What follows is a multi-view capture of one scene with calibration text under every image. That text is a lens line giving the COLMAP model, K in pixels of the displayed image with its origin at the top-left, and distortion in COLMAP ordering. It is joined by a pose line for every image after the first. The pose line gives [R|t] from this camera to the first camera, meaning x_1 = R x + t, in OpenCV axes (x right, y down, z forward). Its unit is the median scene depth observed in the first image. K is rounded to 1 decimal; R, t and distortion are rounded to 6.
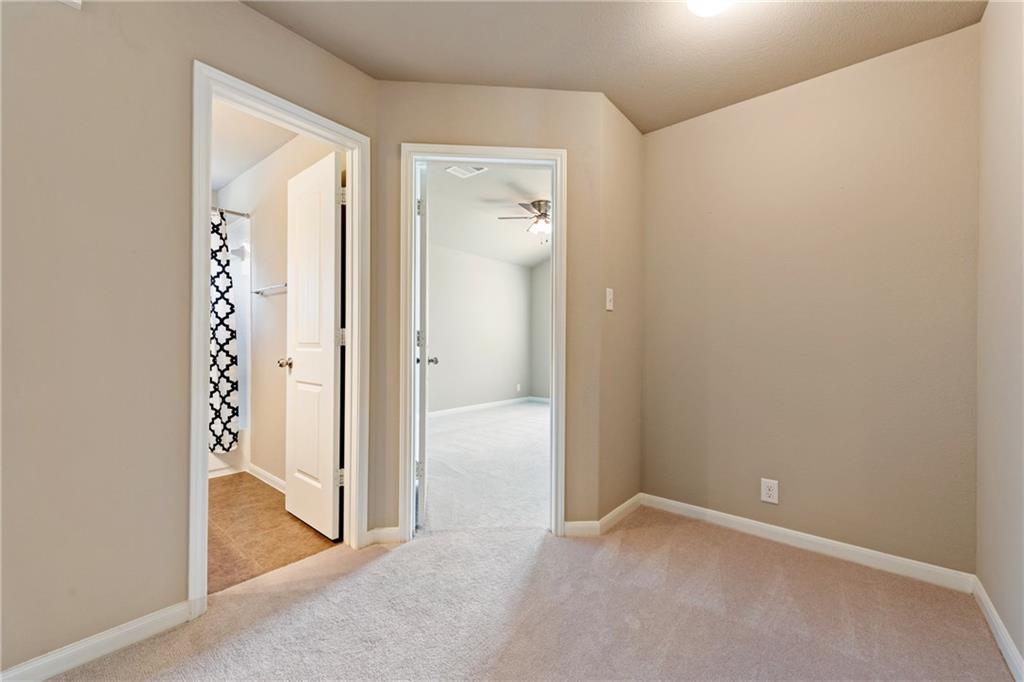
lens RADIAL K [[401.8, 0, 513.2], [0, 401.8, 342.7], [0, 0, 1]] dist [0.003324, -0.000821]
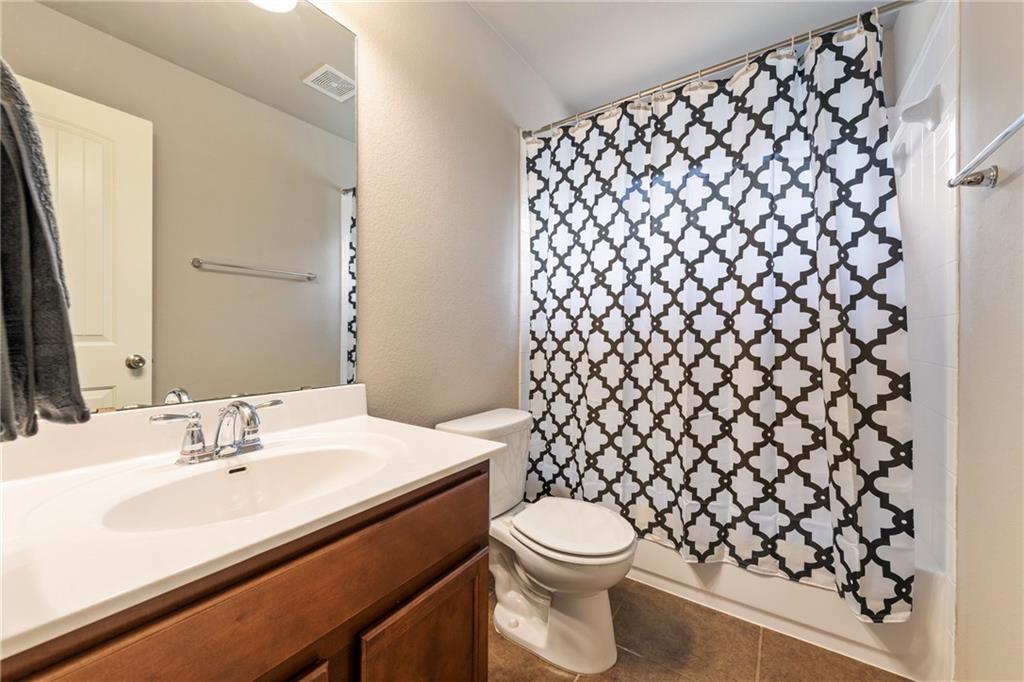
lens RADIAL K [[401.8, 0, 511.7], [0, 401.8, 339.6], [0, 0, 1]] dist [0.003324, -0.000821]
pose [[0.092528, 0.005010, -0.995697, -0.351225], [-0.001074, 0.999987, 0.004932, -0.001762], [0.995709, 0.000613, 0.092533, 0.602992]]
